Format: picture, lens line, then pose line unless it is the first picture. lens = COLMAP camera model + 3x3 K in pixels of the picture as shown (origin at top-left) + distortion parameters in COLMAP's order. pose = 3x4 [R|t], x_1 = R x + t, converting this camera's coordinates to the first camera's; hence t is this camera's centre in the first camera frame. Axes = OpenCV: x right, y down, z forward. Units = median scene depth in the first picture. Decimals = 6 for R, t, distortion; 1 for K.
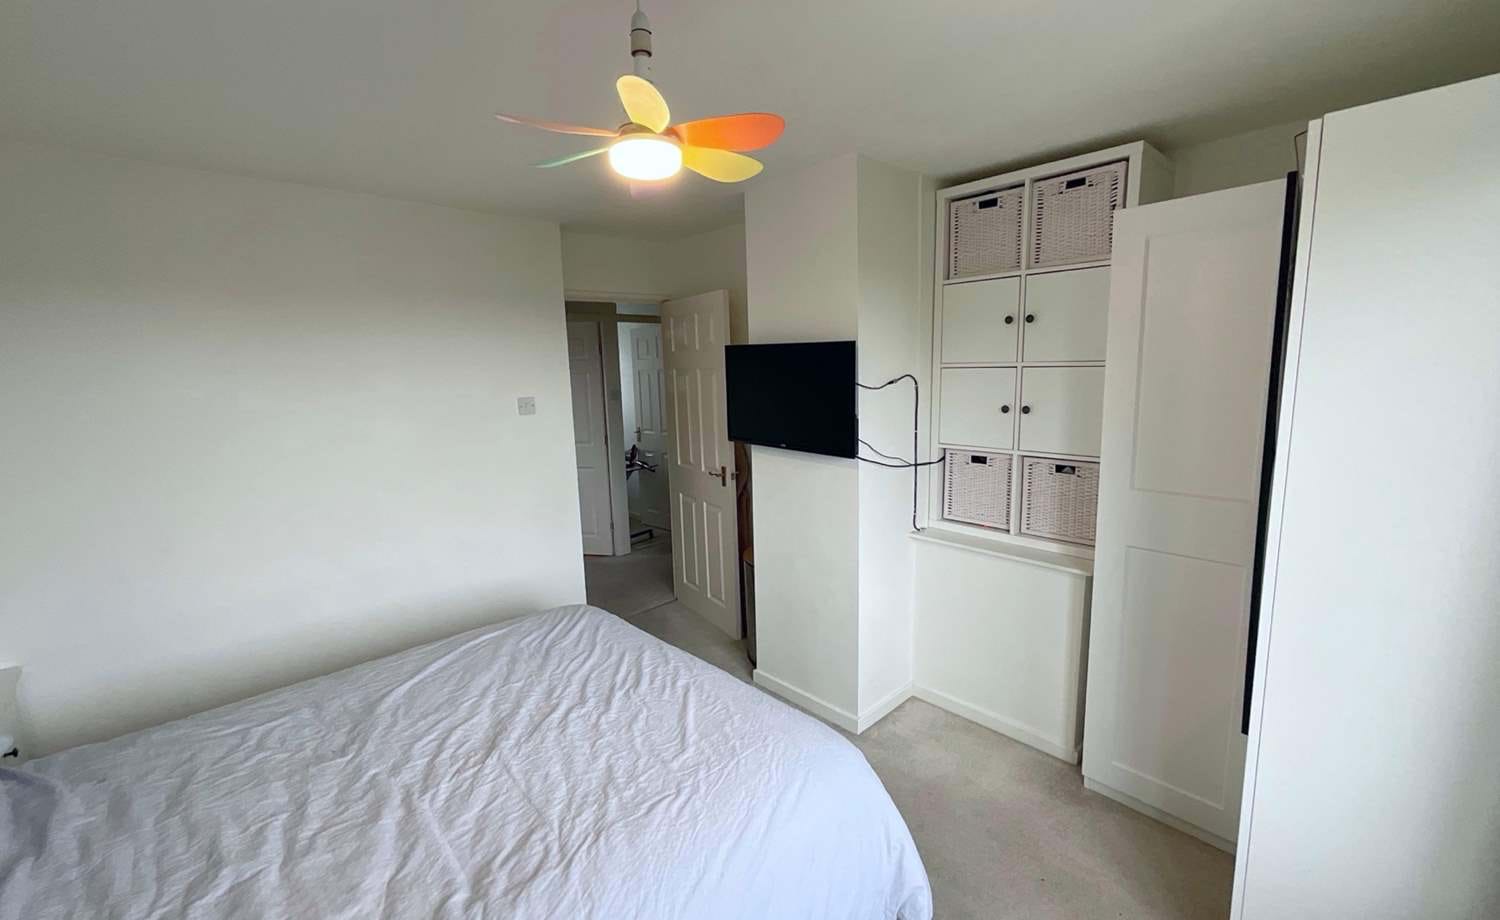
lens RADIAL K [[607.4, 0, 750.0], [0, 607.4, 460.0], [0, 0, 1]] dist [-0.007111, 0.003144]
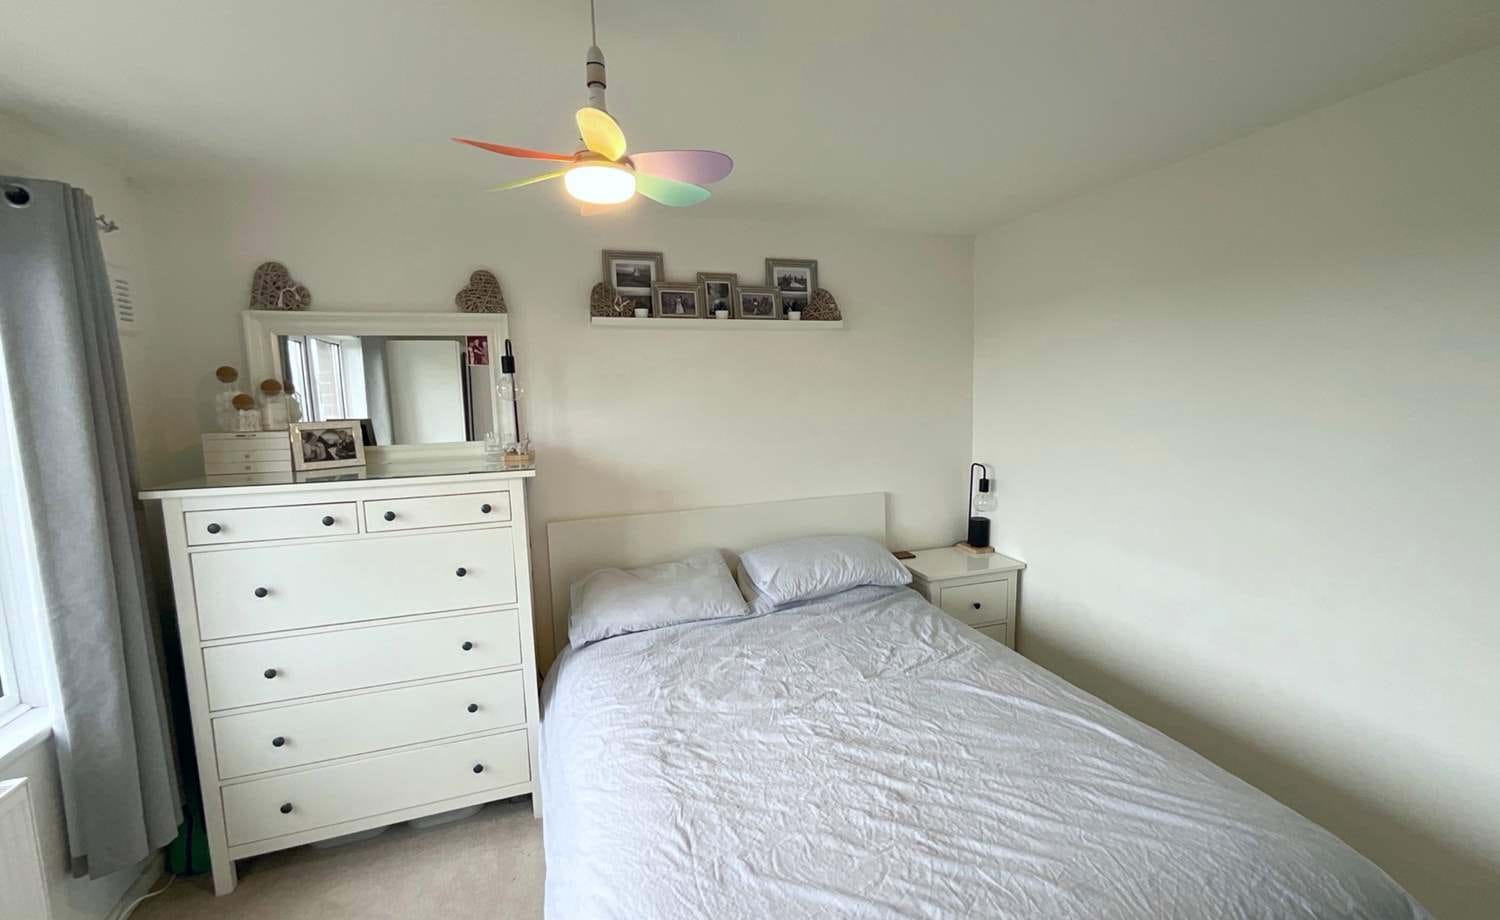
lens RADIAL K [[607.4, 0, 750.0], [0, 607.4, 460.0], [0, 0, 1]] dist [-0.007111, 0.003144]
pose [[-0.420300, 0.139649, -0.896575, 0.447213], [-0.098744, 0.975179, 0.198182, -0.163144], [0.901996, 0.171827, -0.396078, 1.060444]]
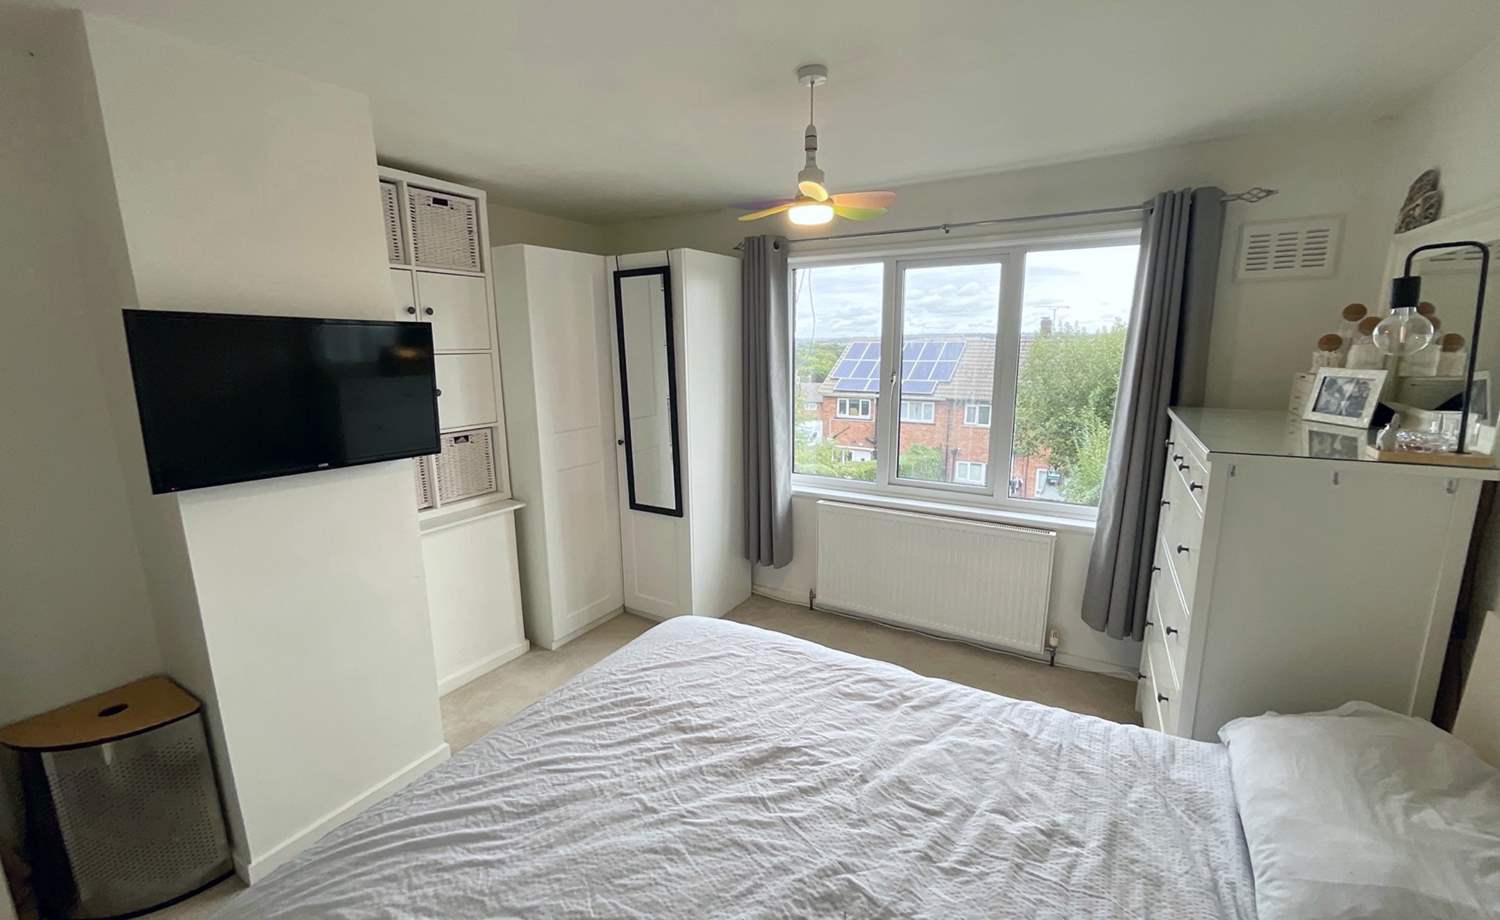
lens RADIAL K [[607.4, 0, 750.0], [0, 607.4, 460.0], [0, 0, 1]] dist [-0.007111, 0.003144]
pose [[-0.281313, -0.152278, 0.947457, -1.084732], [0.160941, 0.965857, 0.203021, -0.133232], [-0.946024, 0.209597, -0.247200, 1.039711]]
